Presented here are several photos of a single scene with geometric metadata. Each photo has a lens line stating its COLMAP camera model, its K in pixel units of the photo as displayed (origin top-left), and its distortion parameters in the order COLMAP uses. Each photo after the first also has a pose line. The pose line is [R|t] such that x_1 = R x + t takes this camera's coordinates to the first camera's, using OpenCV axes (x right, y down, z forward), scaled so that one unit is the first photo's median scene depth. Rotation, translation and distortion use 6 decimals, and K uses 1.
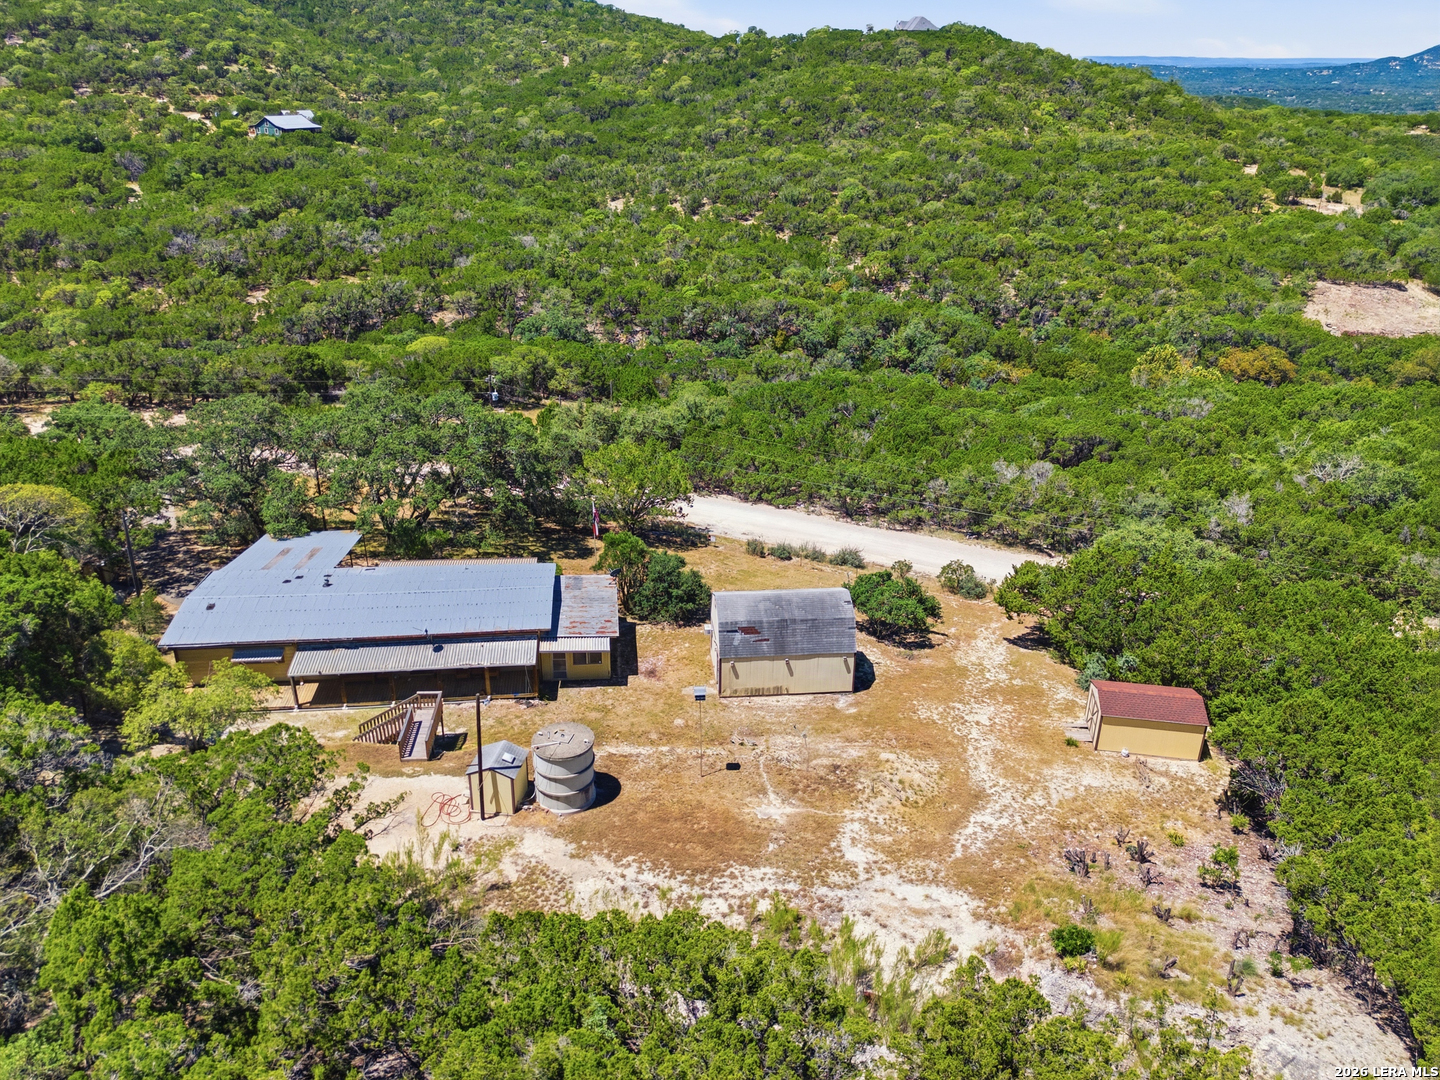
lens RADIAL K [[1057.5, 0, 716.3], [0, 1057.5, 539.5], [0, 0, 1]] dist [0.069249, -0.055612]
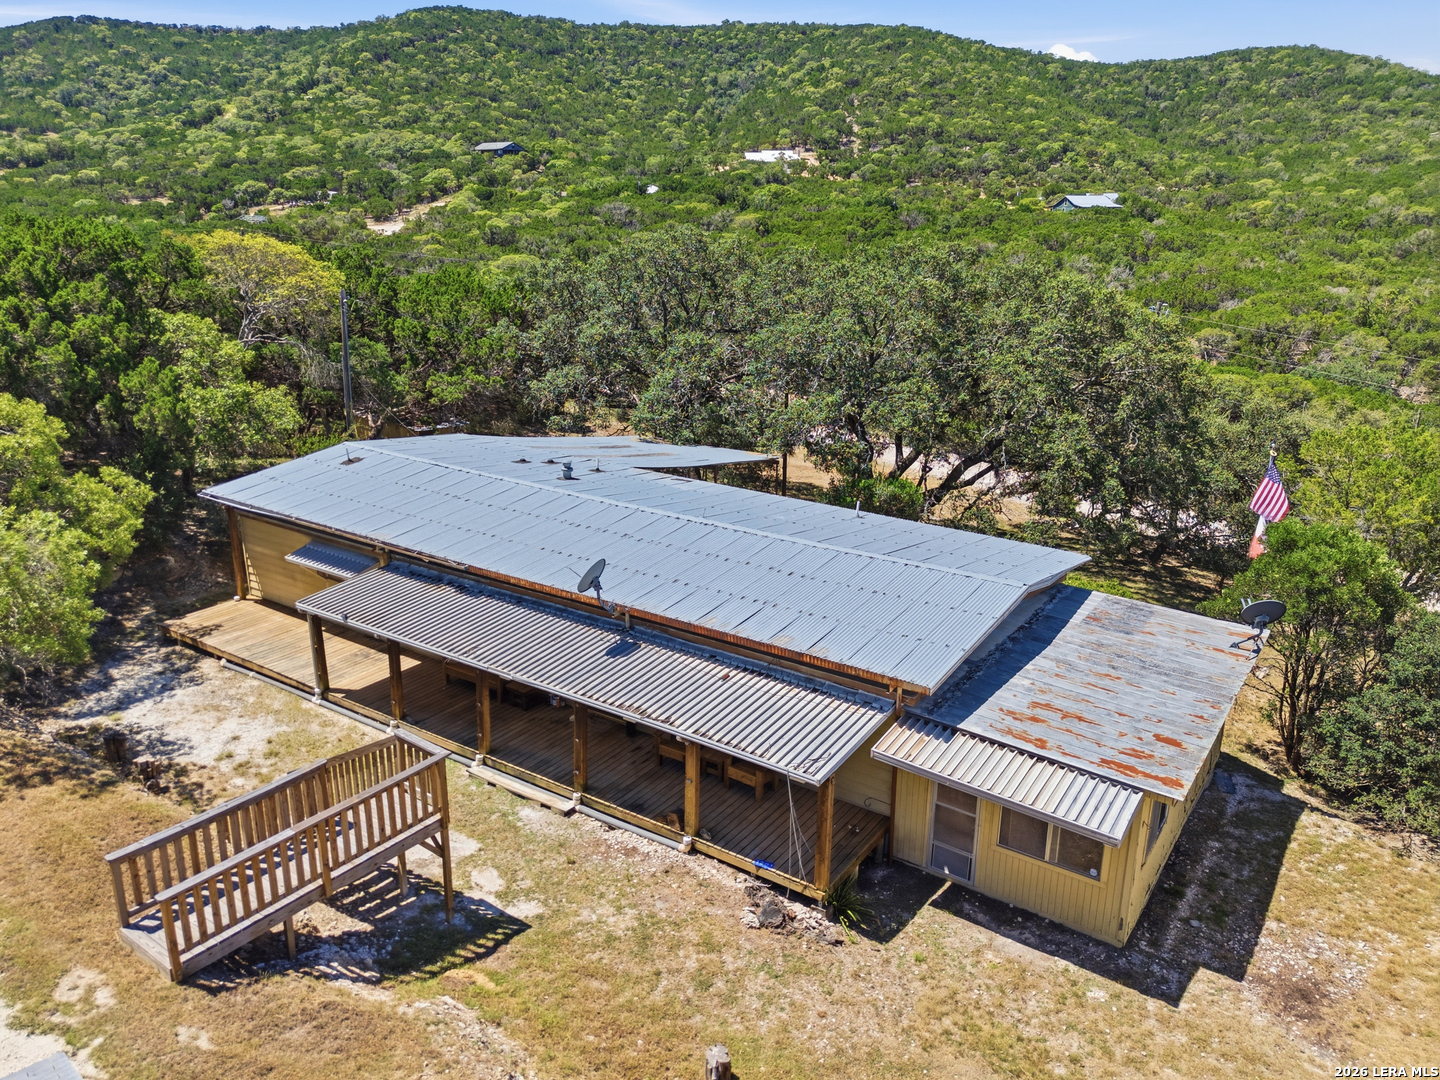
lens RADIAL K [[1057.5, 0, 713.9], [0, 1057.5, 540.5], [0, 0, 1]] dist [0.069249, -0.055612]
pose [[0.758551, 0.190352, -0.623191, -0.025127], [-0.264449, 0.964010, -0.027434, 0.059405], [0.595540, 0.185612, 0.781588, 0.632148]]
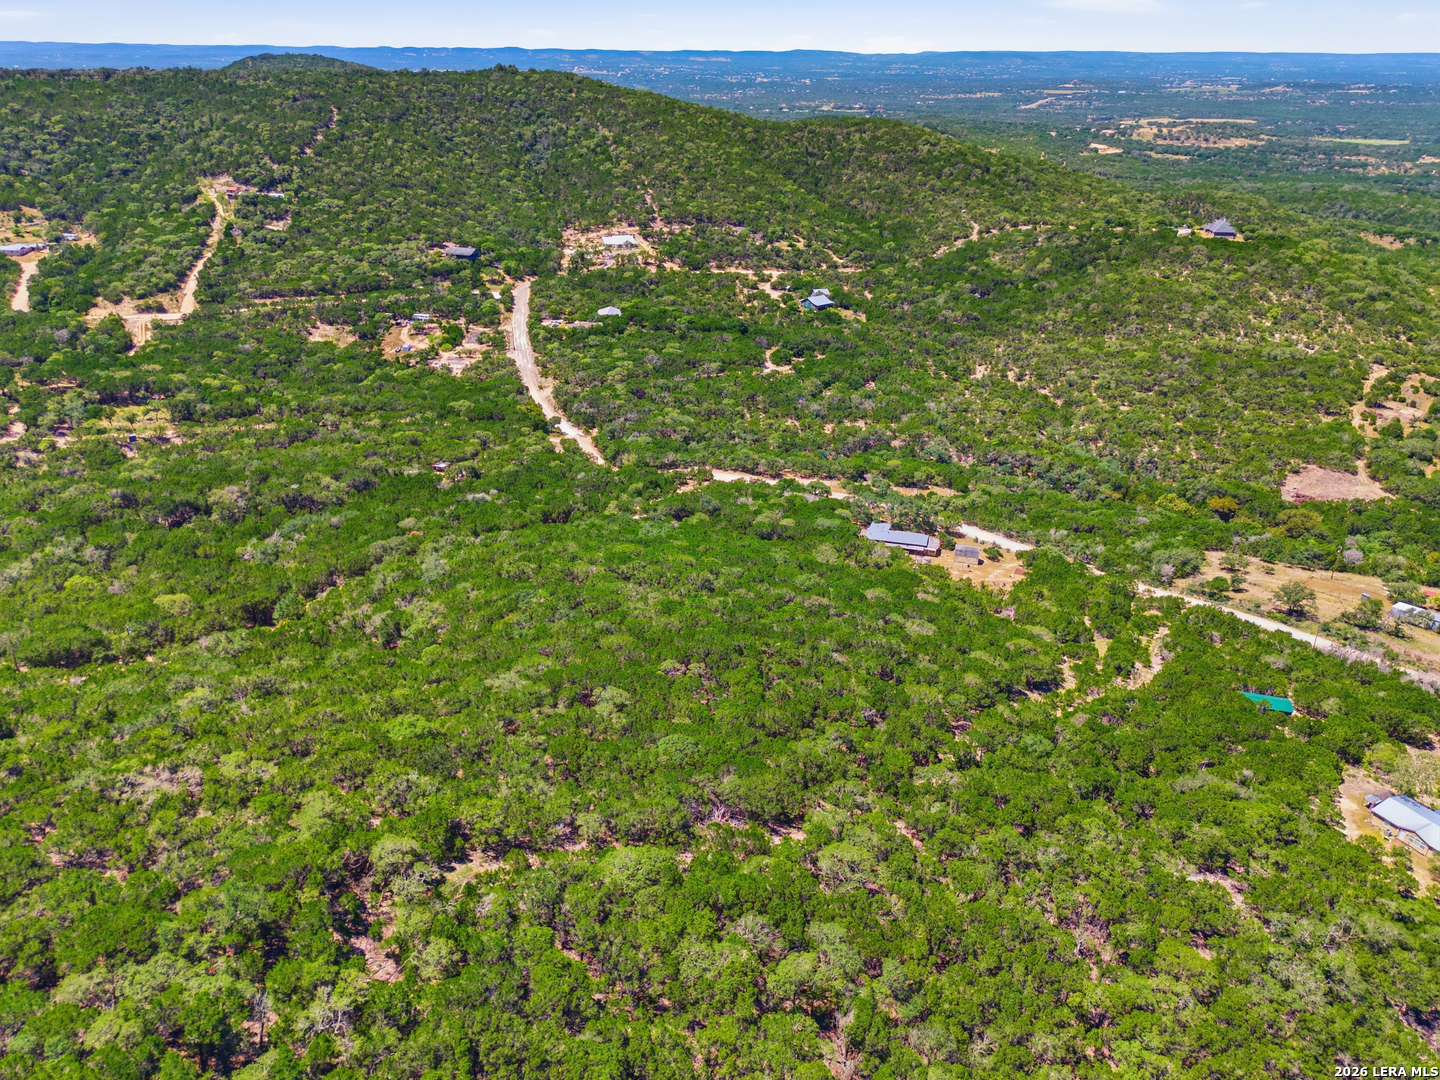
lens RADIAL K [[1057.5, 0, 721.1], [0, 1057.5, 540.9], [0, 0, 1]] dist [0.069249, -0.055612]
pose [[0.935853, 0.150688, -0.318547, 0.573508], [-0.149249, 0.988372, 0.029072, 0.050310], [0.319224, 0.020335, 0.947461, -4.381096]]
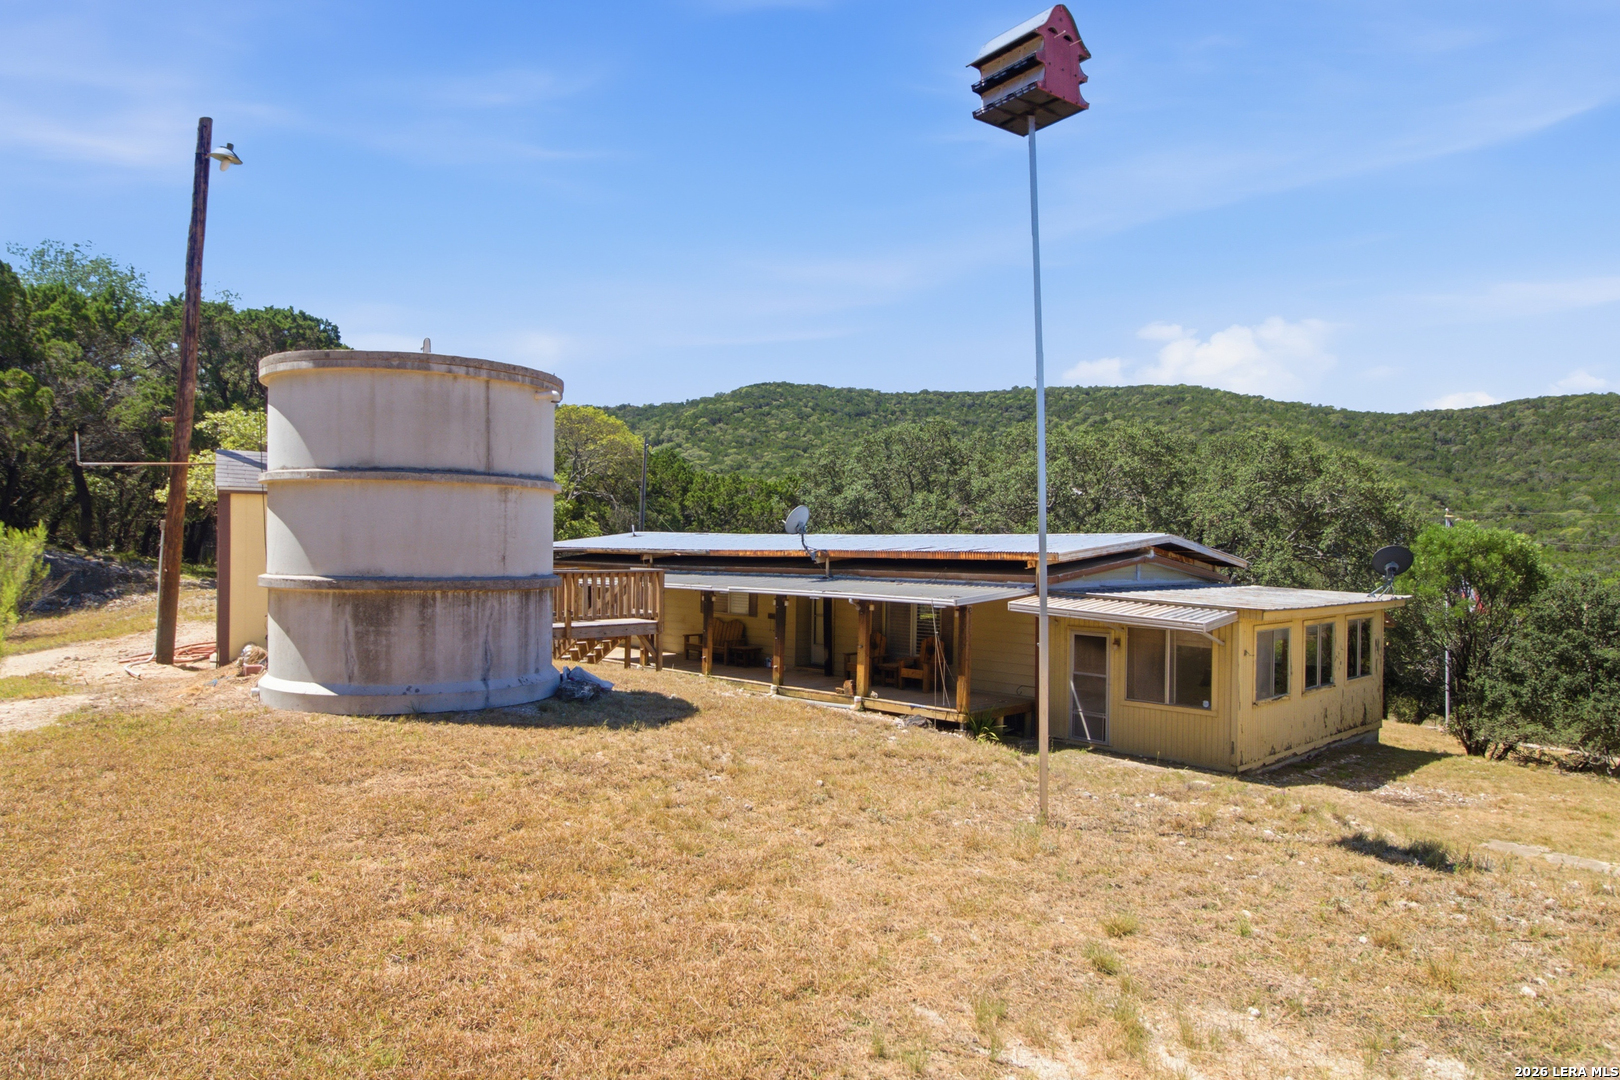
lens RADIAL K [[1034.5, 0, 795.7], [0, 1034.5, 562.7], [0, 0, 1]] dist [0.003477, -0.001655]
pose [[0.613107, 0.005044, -0.789983, 0.049402], [-0.324690, 0.913226, -0.246162, 0.170682], [0.720192, 0.407423, 0.561543, 0.647837]]
